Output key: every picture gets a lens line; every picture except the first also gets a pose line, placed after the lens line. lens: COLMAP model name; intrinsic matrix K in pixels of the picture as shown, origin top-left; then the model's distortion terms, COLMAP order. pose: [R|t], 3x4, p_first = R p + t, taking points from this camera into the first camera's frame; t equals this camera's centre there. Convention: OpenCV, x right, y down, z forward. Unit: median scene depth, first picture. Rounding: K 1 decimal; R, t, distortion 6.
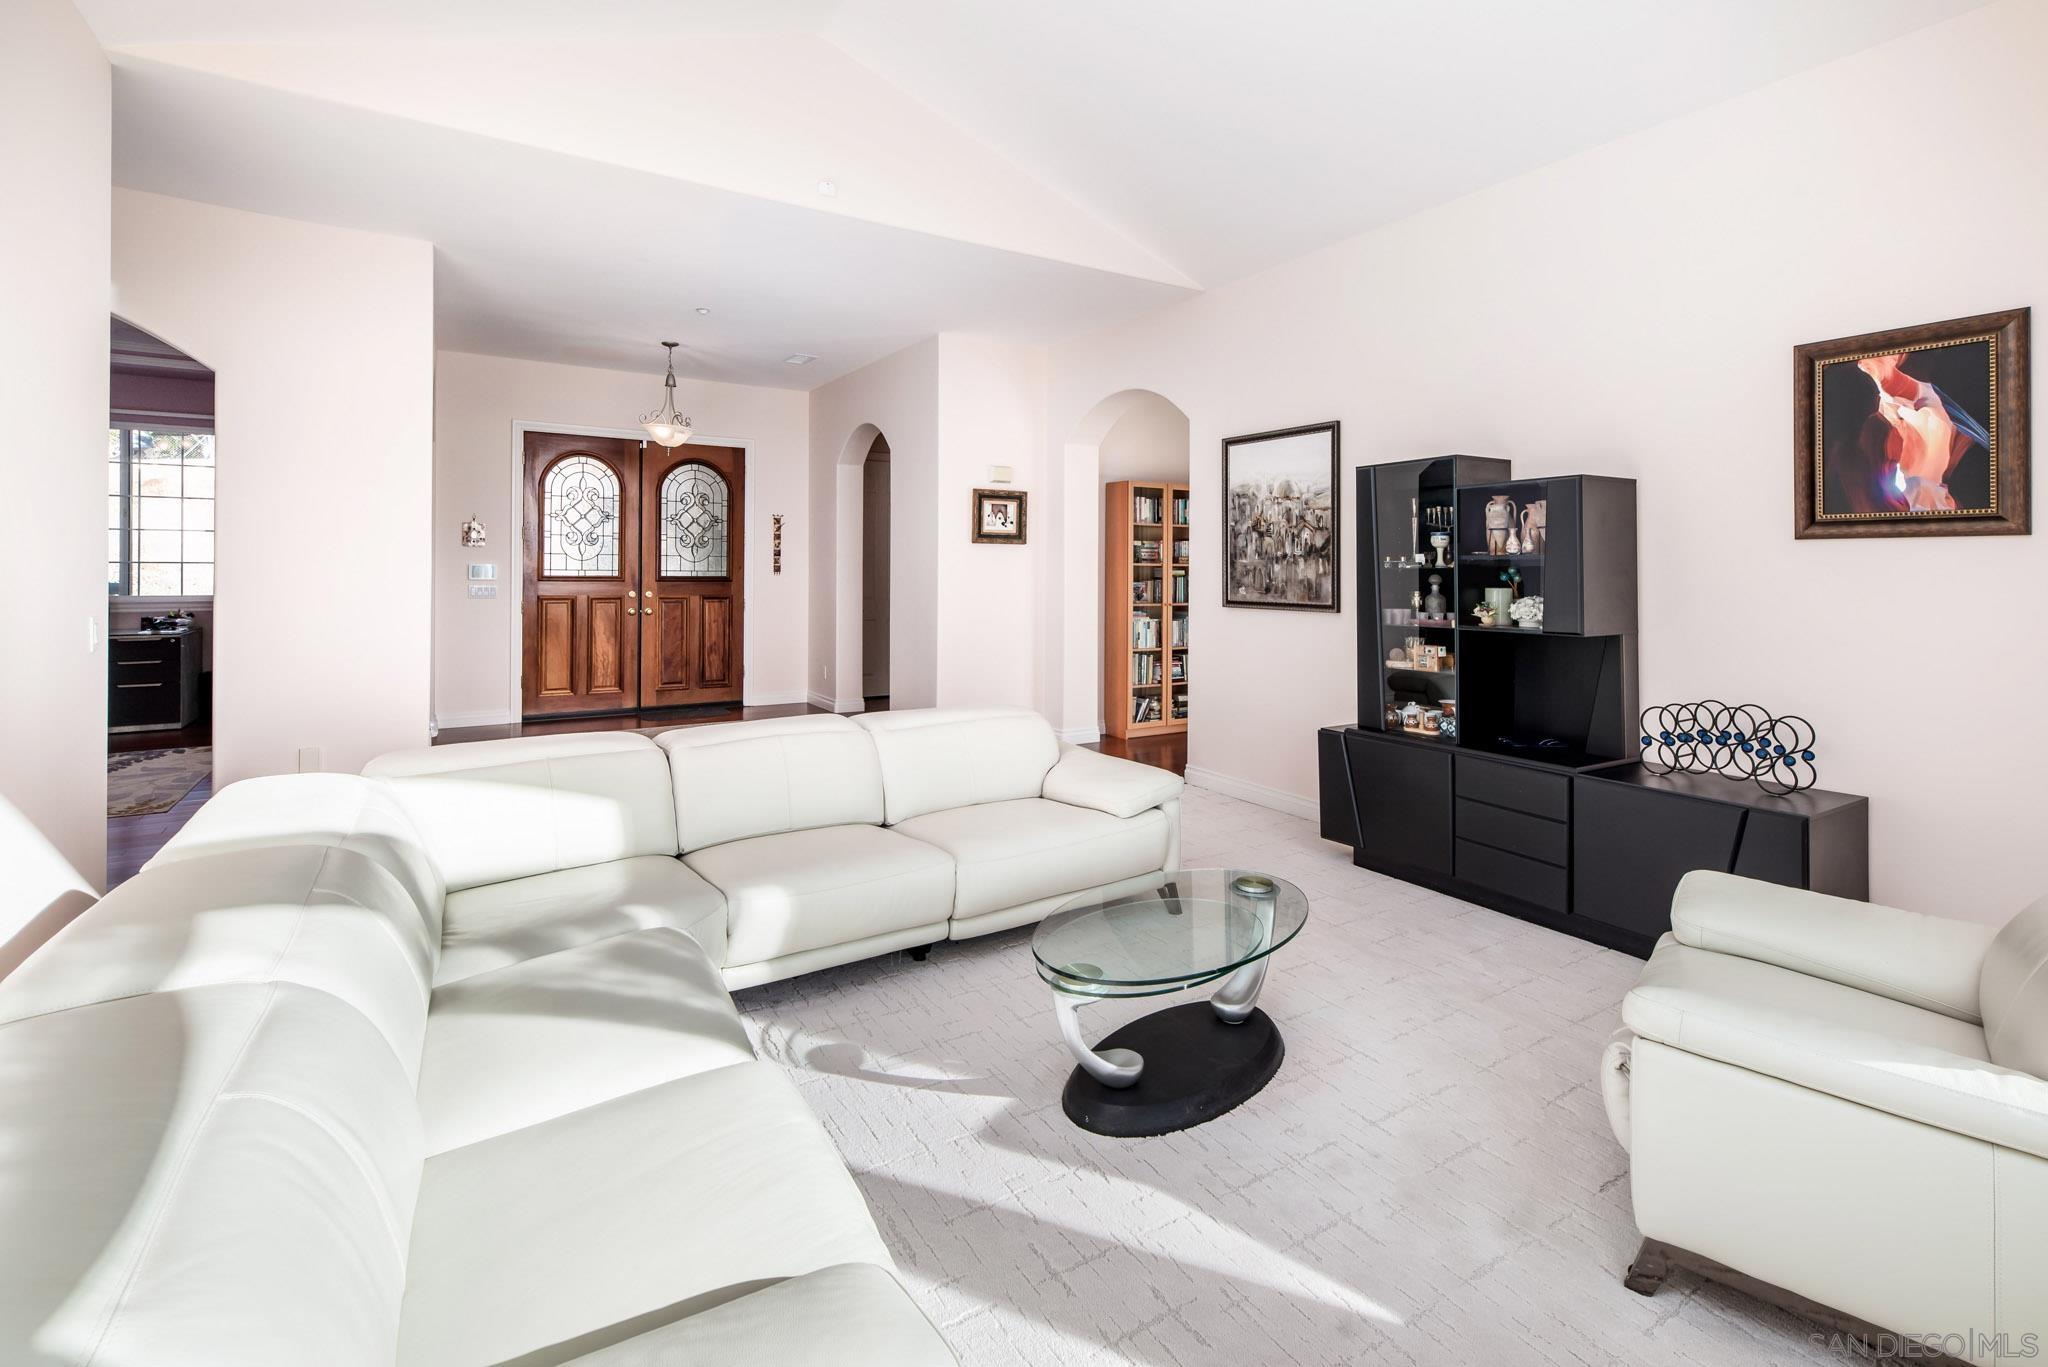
lens RADIAL K [[917.4, 0, 1027.1], [0, 917.4, 663.2], [0, 0, 1]] dist [0.004721, 0.001371]
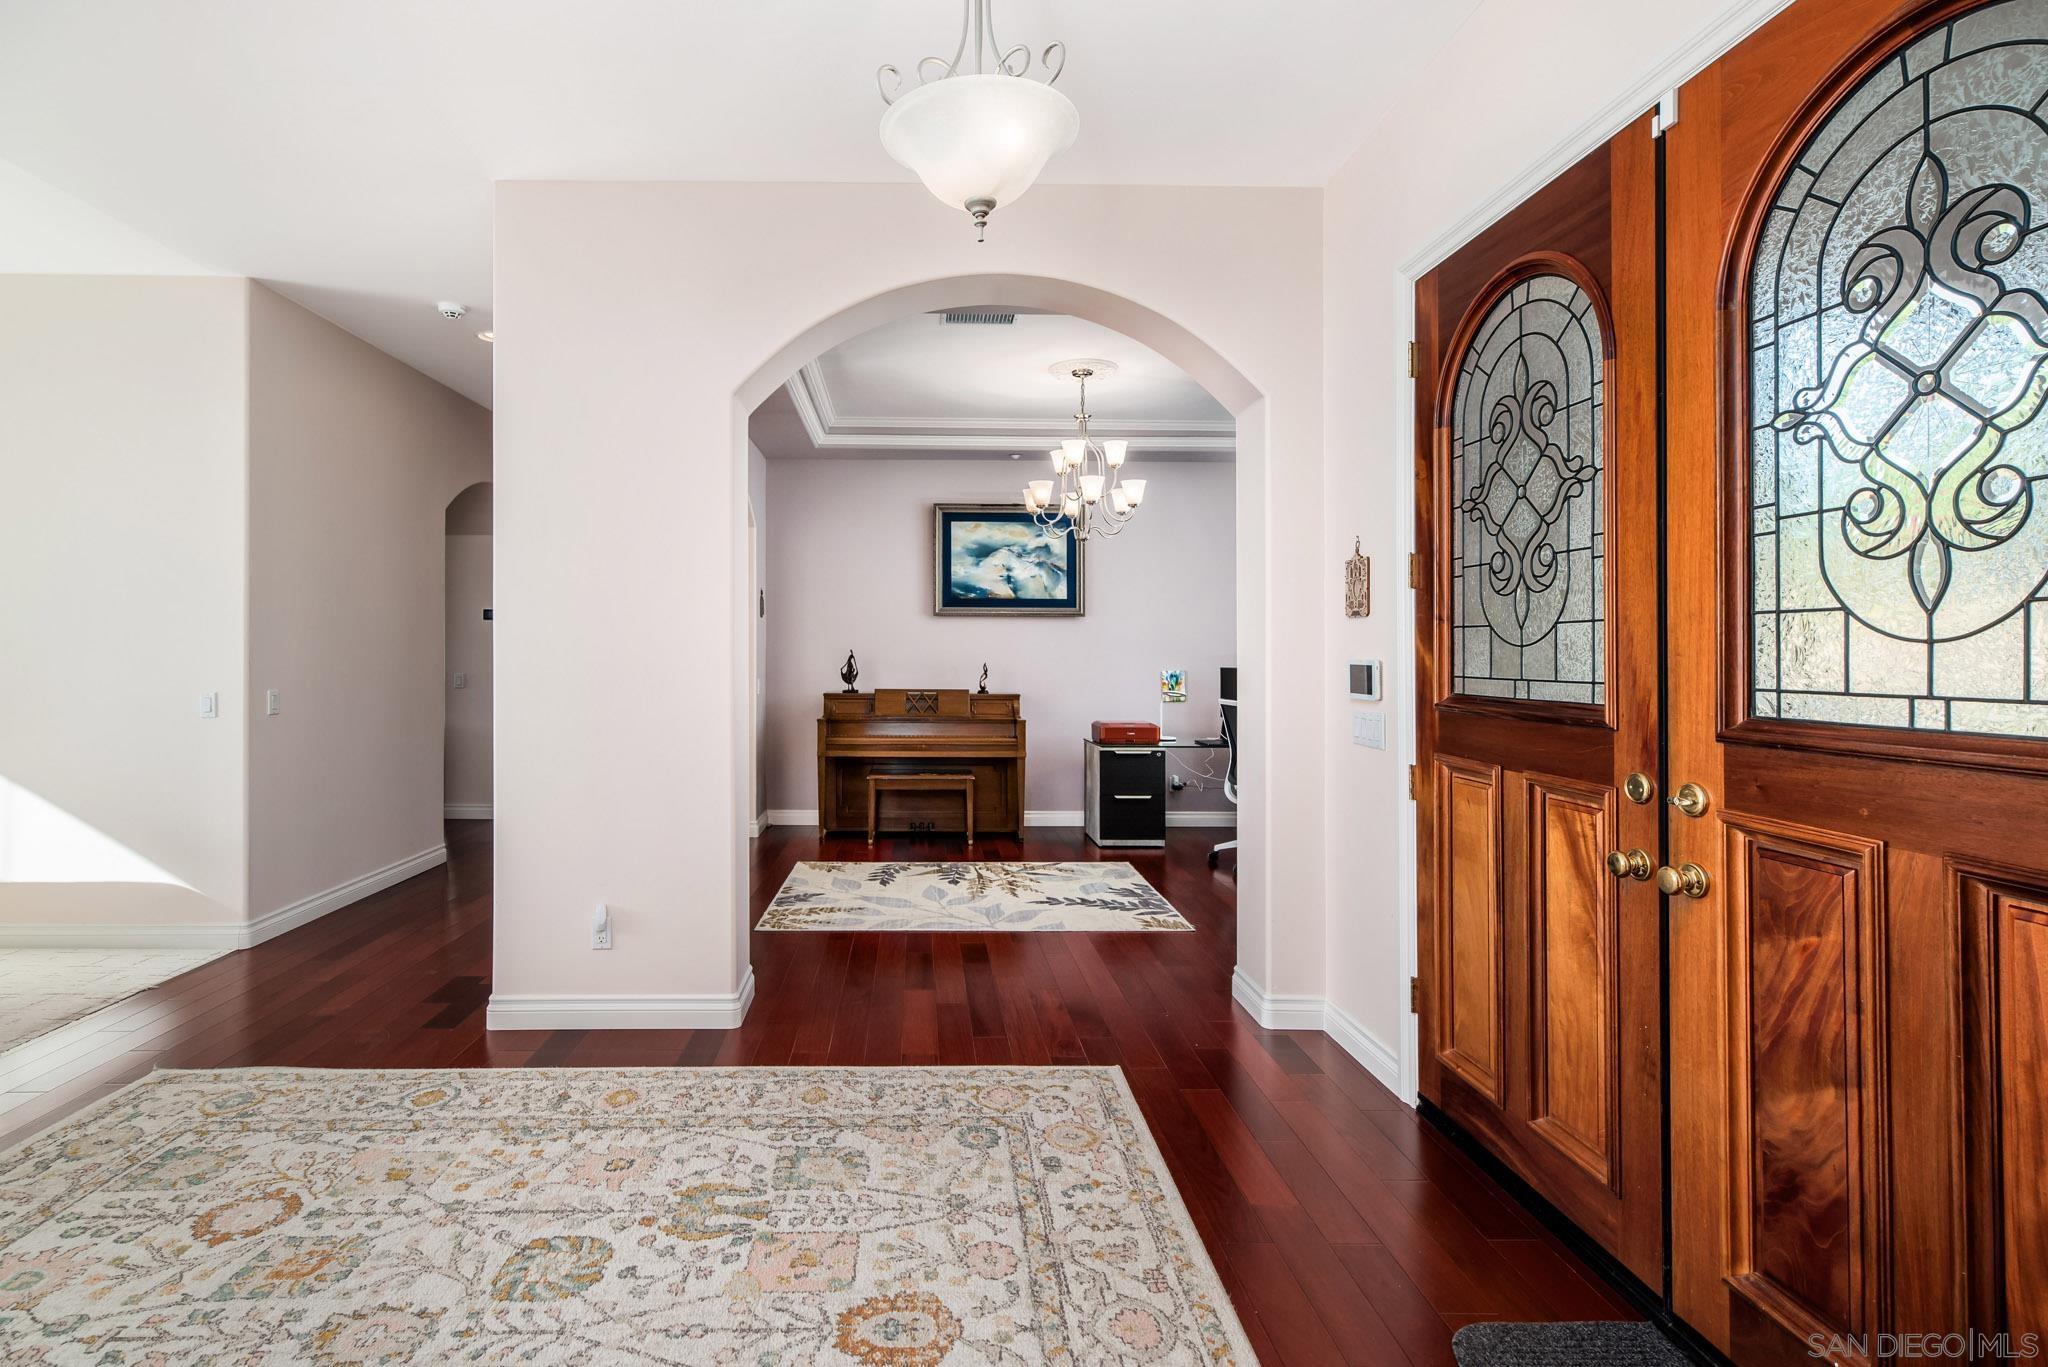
lens RADIAL K [[917.4, 0, 933.0], [0, 917.4, 655.0], [0, 0, 1]] dist [0.004721, 0.001371]
pose [[-0.522995, -0.011533, -0.852258, -0.228240], [-0.099391, 0.993912, 0.047542, -0.164839], [0.846521, 0.109571, -0.520957, 1.557256]]
